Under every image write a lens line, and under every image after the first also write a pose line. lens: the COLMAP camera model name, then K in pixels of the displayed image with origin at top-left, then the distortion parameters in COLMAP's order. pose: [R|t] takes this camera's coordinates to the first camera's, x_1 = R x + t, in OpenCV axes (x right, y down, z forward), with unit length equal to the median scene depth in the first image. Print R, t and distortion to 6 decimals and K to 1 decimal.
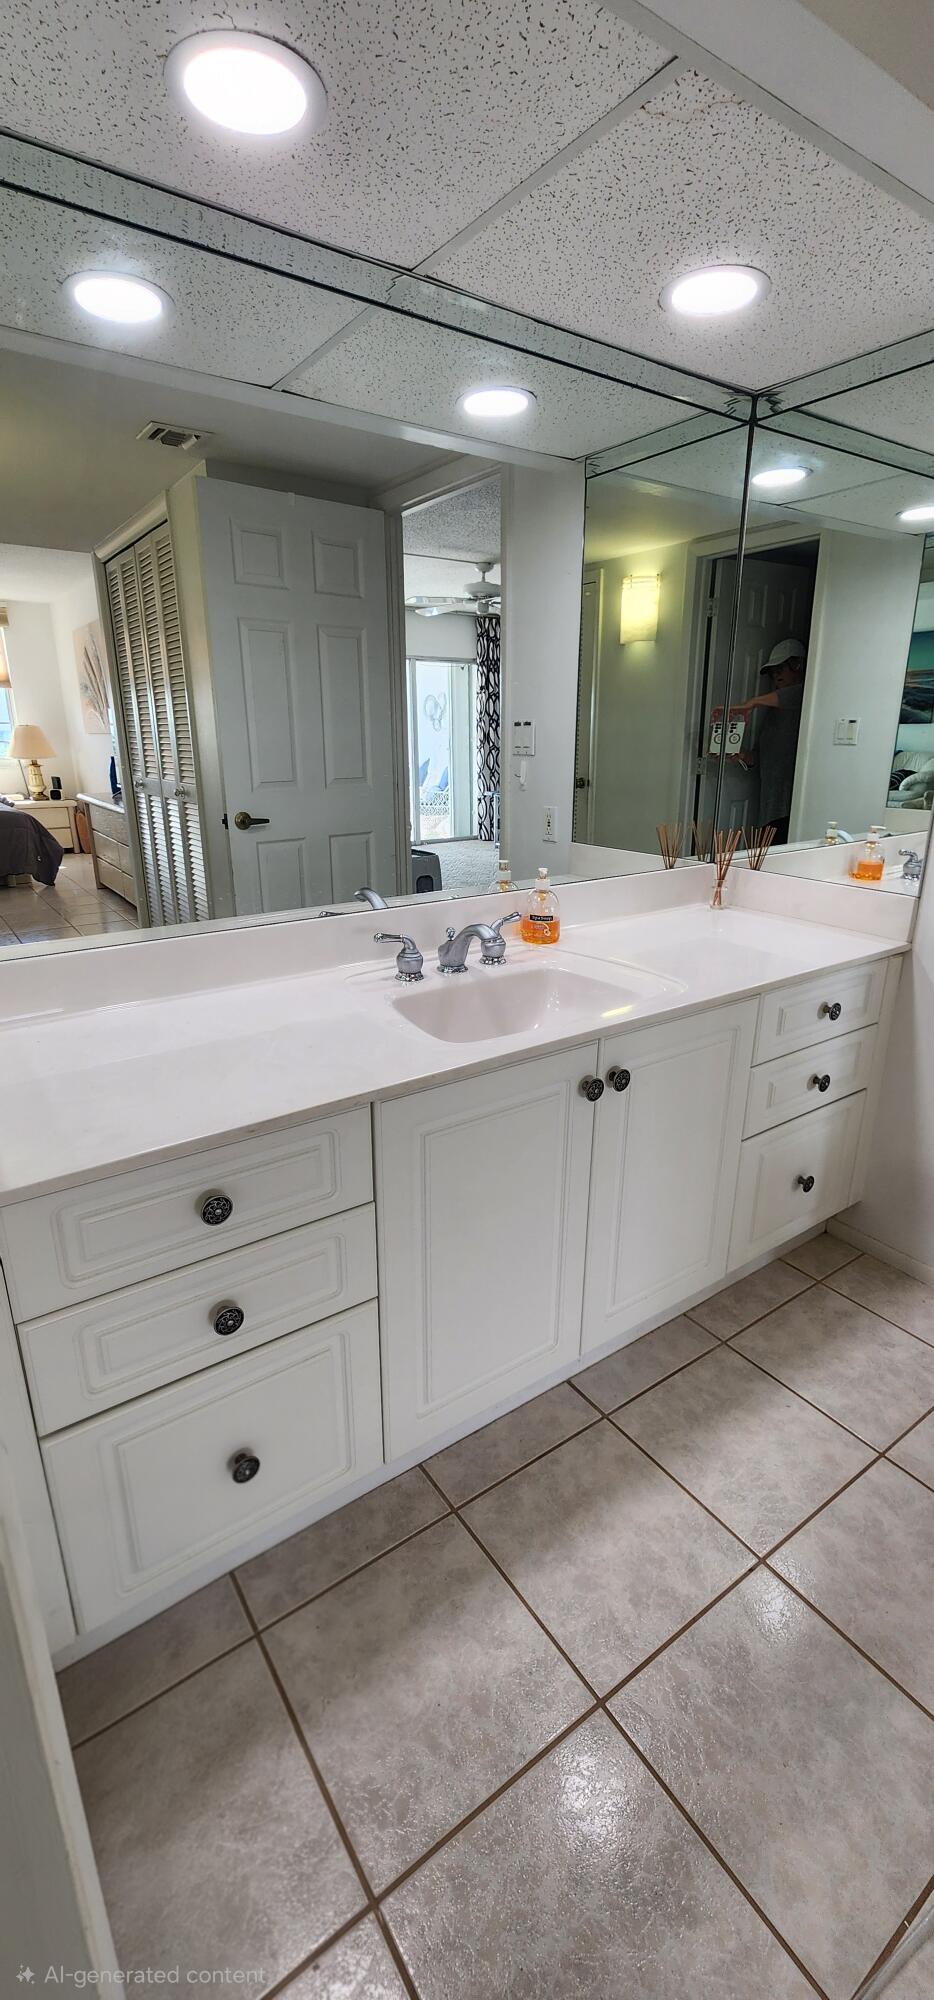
lens RADIAL K [[837.9, 0, 467.0], [0, 837.9, 1000.0], [0, 0, 1]] dist [0.000118, -0.000322]
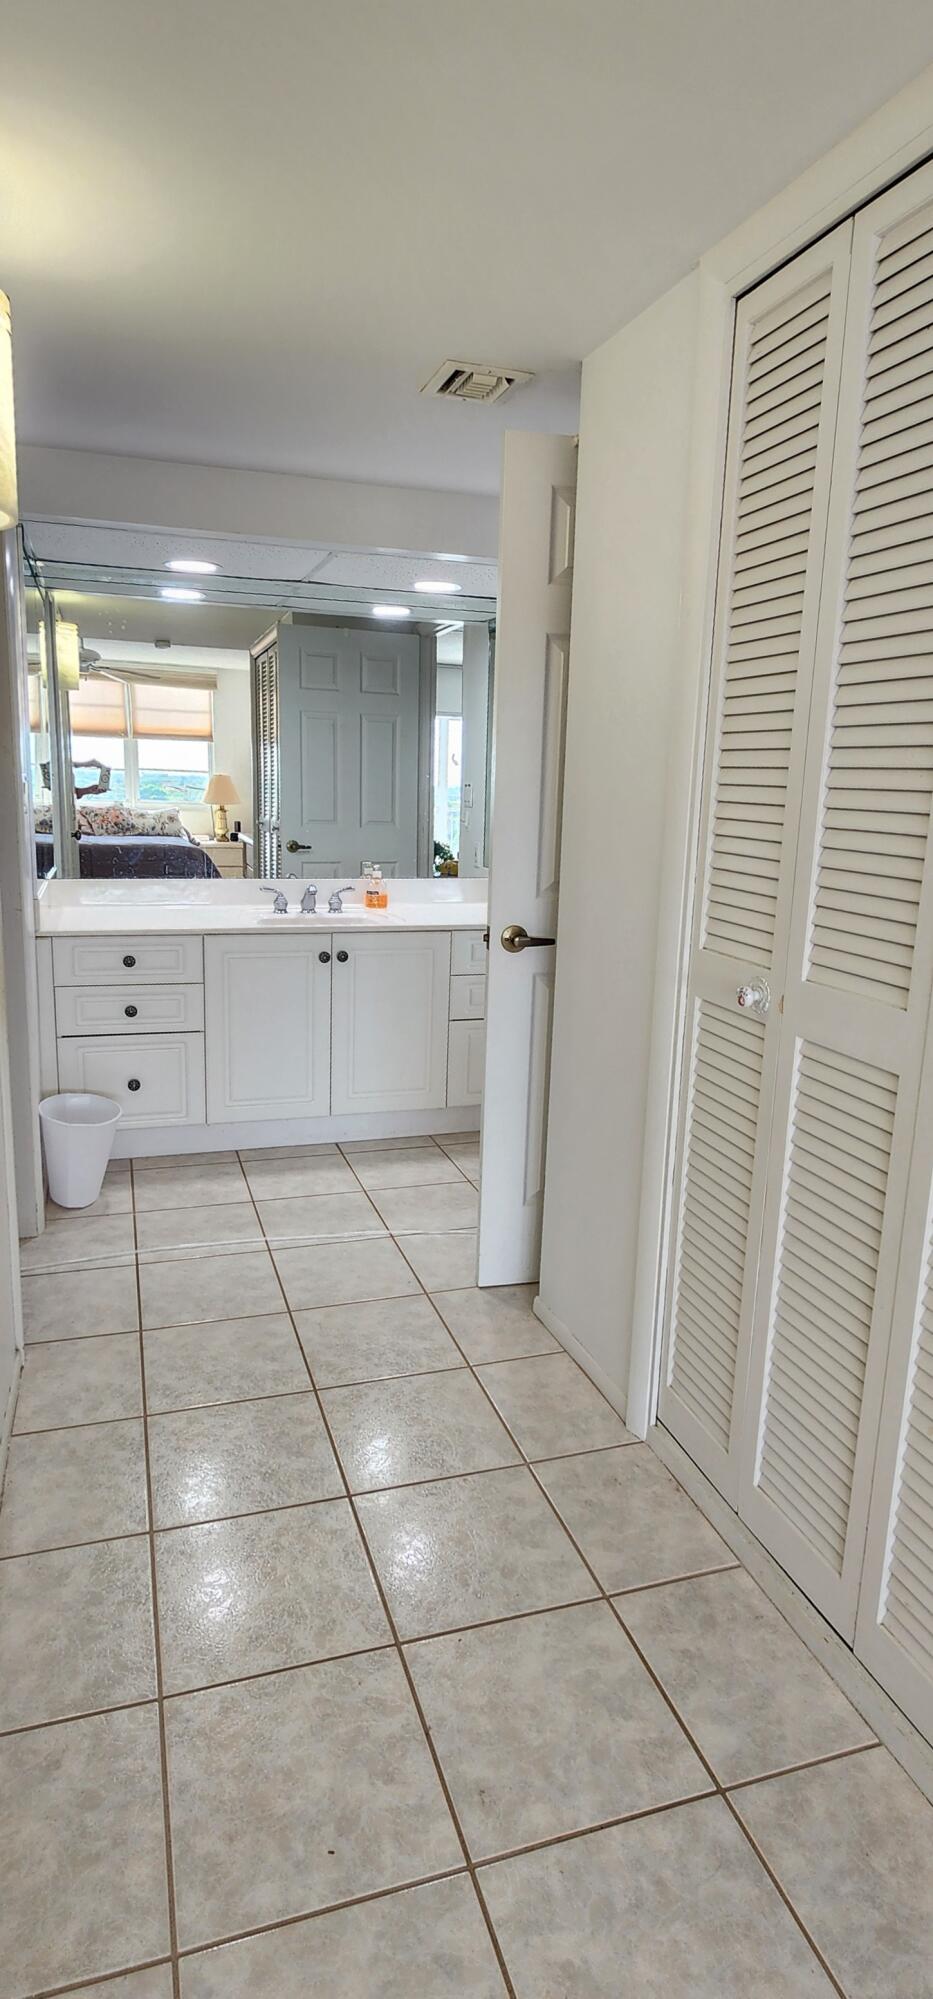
lens RADIAL K [[1063.5, 0, 466.5], [0, 1063.5, 999.5], [0, 0, 1]] dist [0.000762, -0.000100]
pose [[0.958872, 0.088839, -0.269579, 0.520976], [-0.120069, 0.987550, -0.101631, 0.188056], [0.257193, 0.129819, 0.957600, -0.609014]]
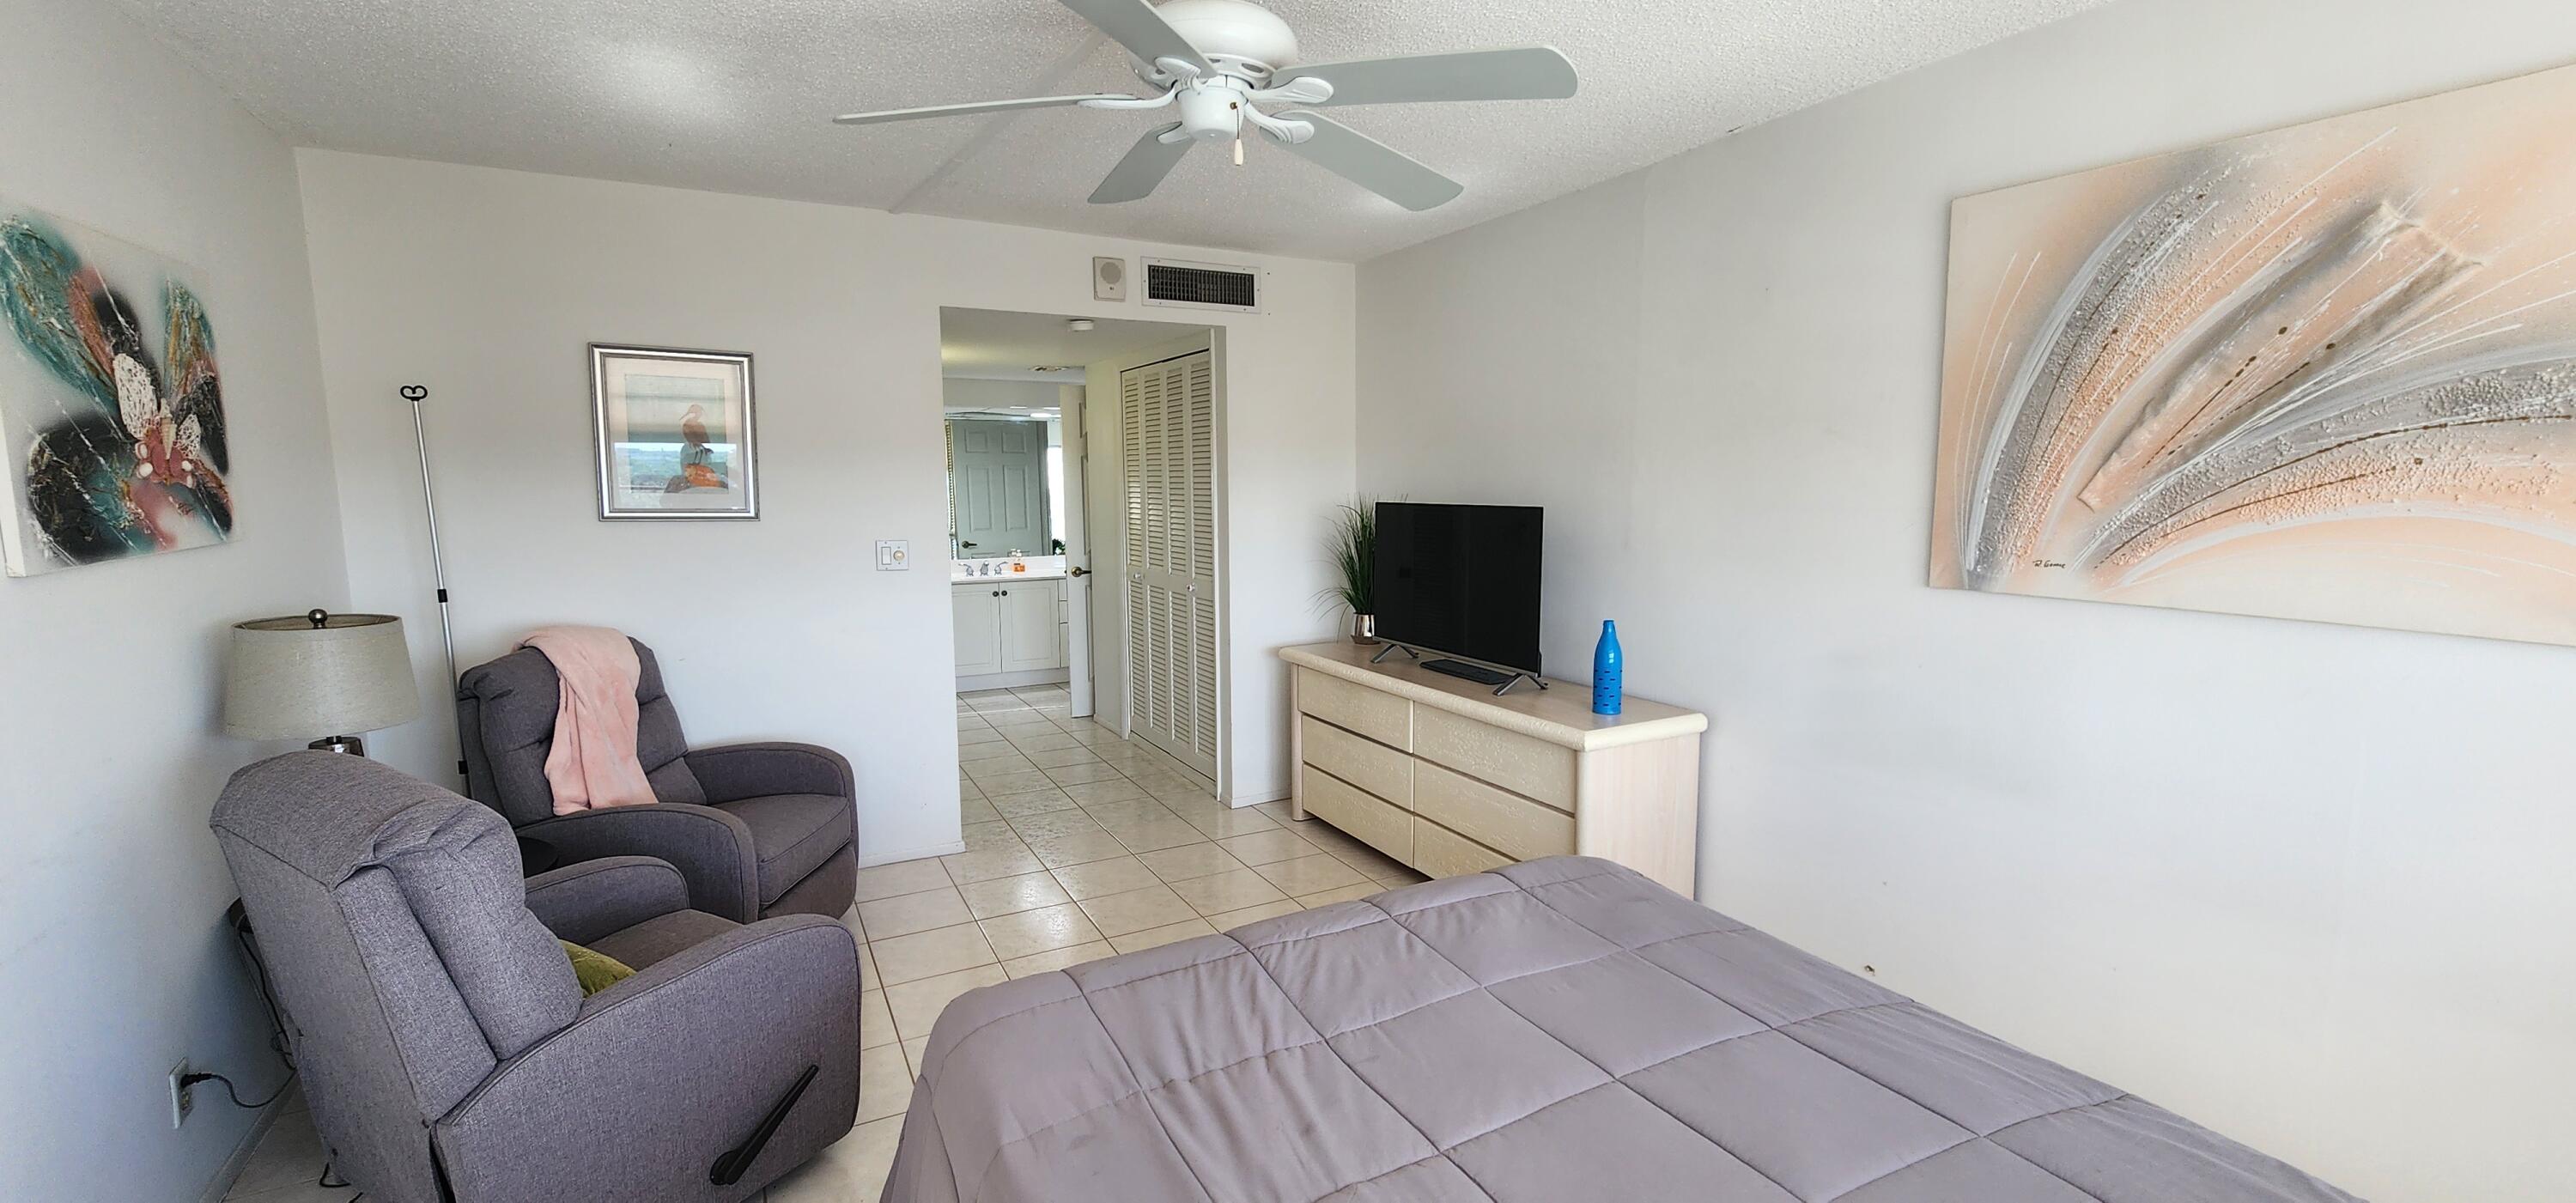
lens RADIAL K [[1079.2, 0, 1303.4], [0, 1079.2, 600.0], [0, 0, 1]] dist [0.000118, -0.000322]
pose [[0.994451, 0.008903, -0.104822, 0.999669], [-0.030010, 0.979018, -0.201550, 0.523349], [0.100829, 0.203578, 0.973853, -1.834129]]
